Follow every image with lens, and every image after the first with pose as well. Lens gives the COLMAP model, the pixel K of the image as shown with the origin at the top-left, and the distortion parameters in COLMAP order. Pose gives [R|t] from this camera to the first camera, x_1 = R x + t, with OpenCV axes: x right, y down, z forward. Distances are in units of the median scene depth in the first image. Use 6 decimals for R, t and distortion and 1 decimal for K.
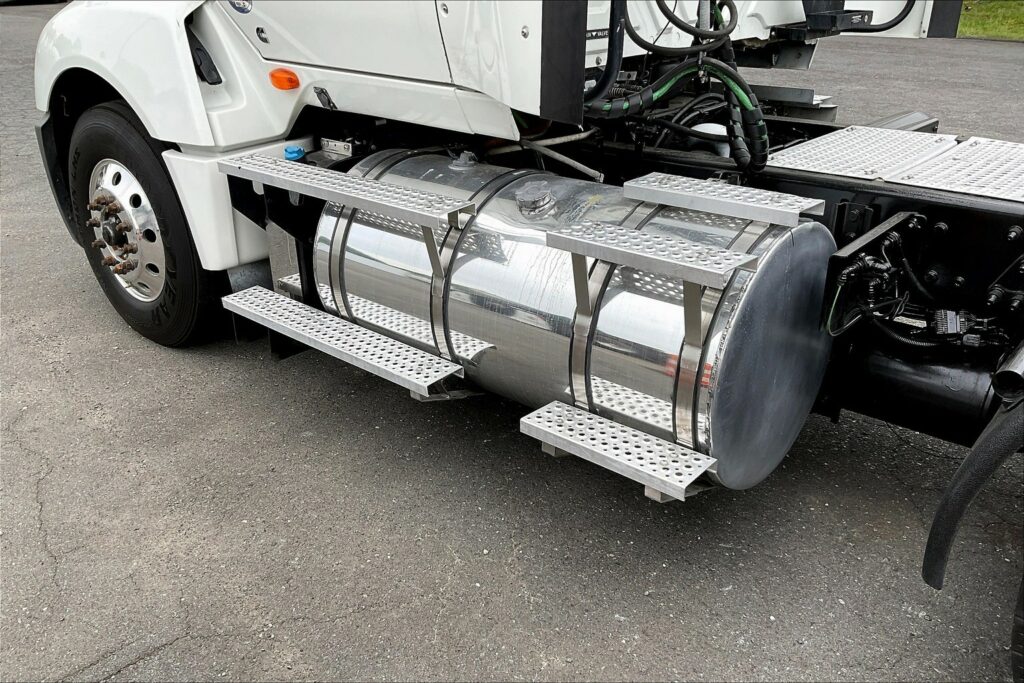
lens RADIAL K [[828.0, 0, 513.1], [0, 828.0, 337.5], [0, 0, 1]] dist [0.110576, -0.233238]
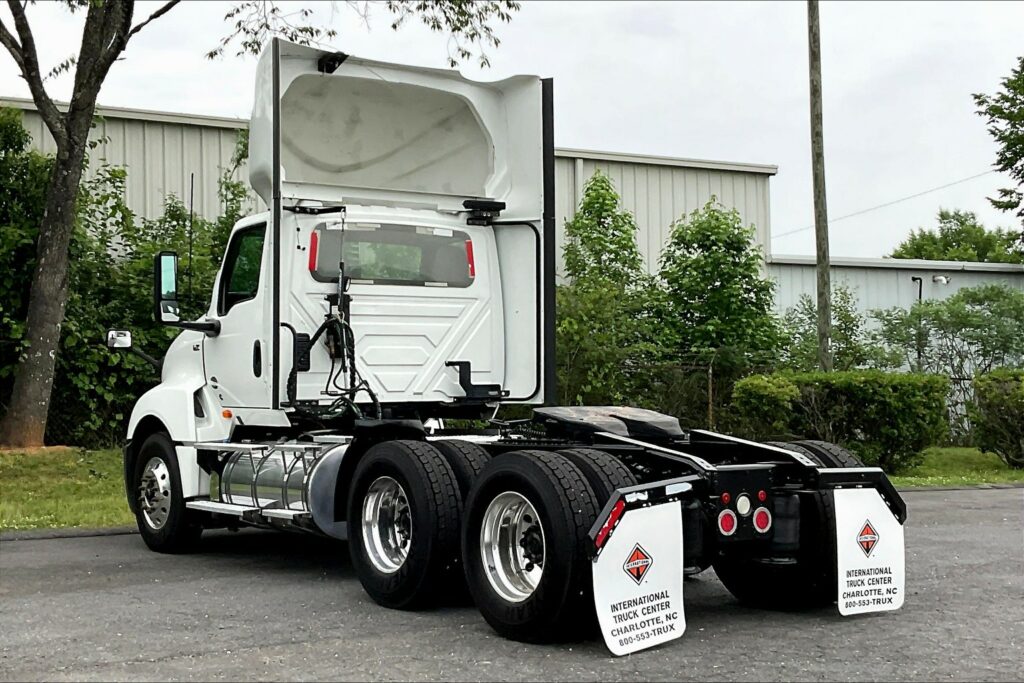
lens RADIAL K [[1397.8, 0, 515.0], [0, 1397.8, 356.8], [0, 0, 1]] dist [0.092107, -0.020385]
pose [[0.972425, -0.011672, -0.232923, 1.368056], [-0.093301, 0.895868, -0.434414, 1.132364], [0.213739, 0.444167, 0.870075, -2.230096]]
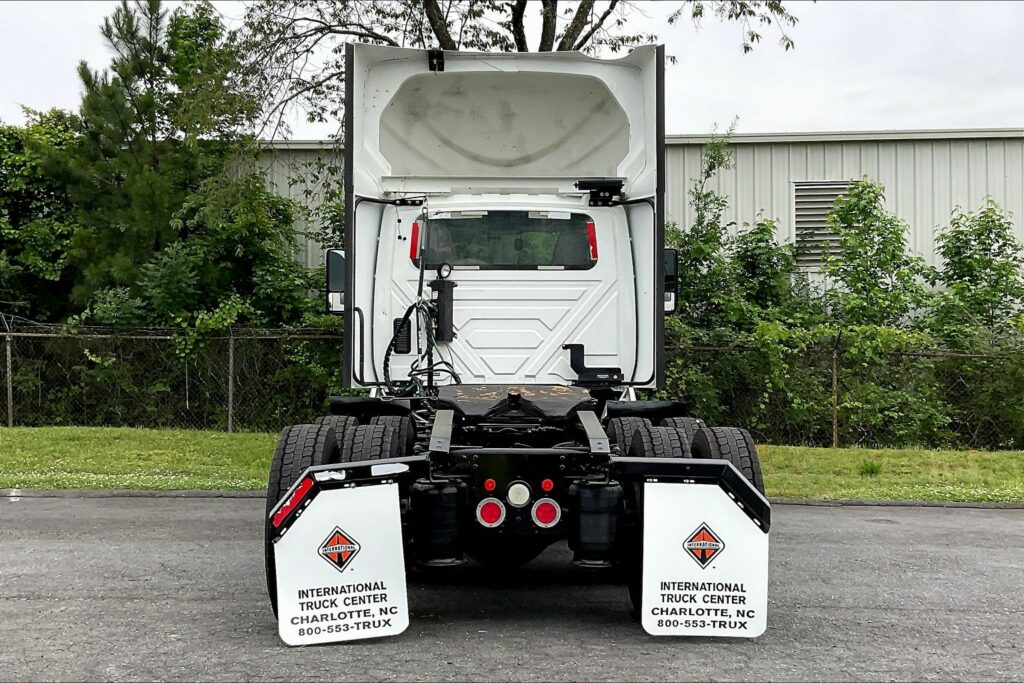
lens RADIAL K [[1227.5, 0, 533.6], [0, 1227.5, 354.1], [0, 0, 1]] dist [0.061501, -0.041994]
pose [[0.681262, -0.019215, -0.731787, 2.667834], [-0.316280, 0.893812, -0.317912, 0.622671], [0.660188, 0.448031, 0.602843, -1.018846]]
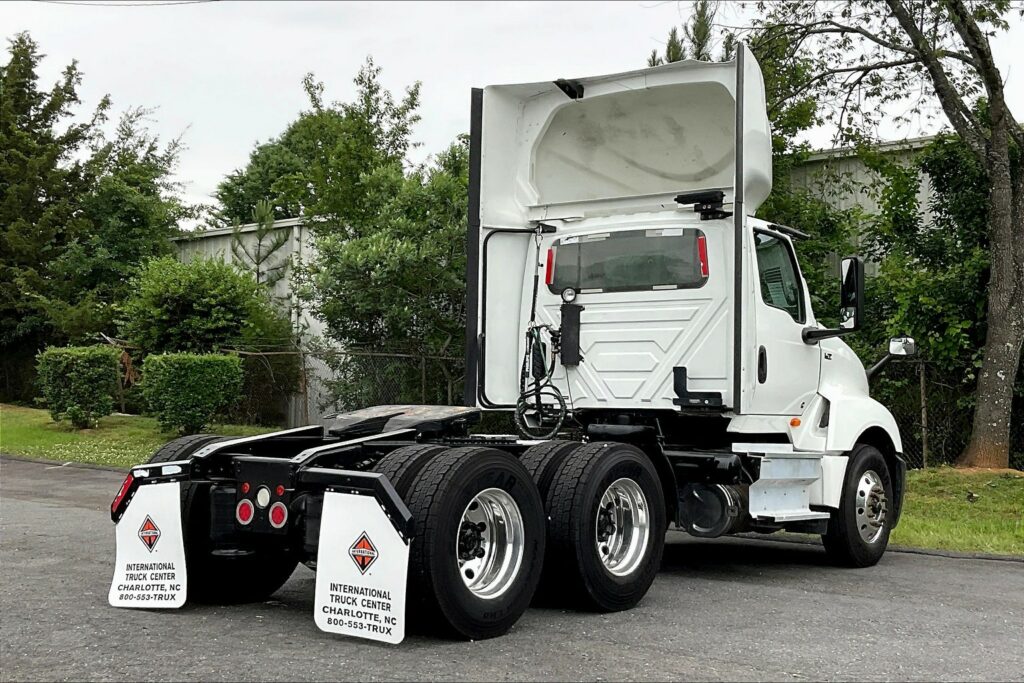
lens RADIAL K [[1397.8, 0, 515.0], [0, 1397.8, 356.8], [0, 0, 1]] dist [0.092107, -0.020385]
pose [[0.065505, -0.038052, -0.997126, 3.849447], [-0.446690, 0.892440, -0.063402, -0.086957], [0.892288, 0.449559, 0.041462, 0.480735]]
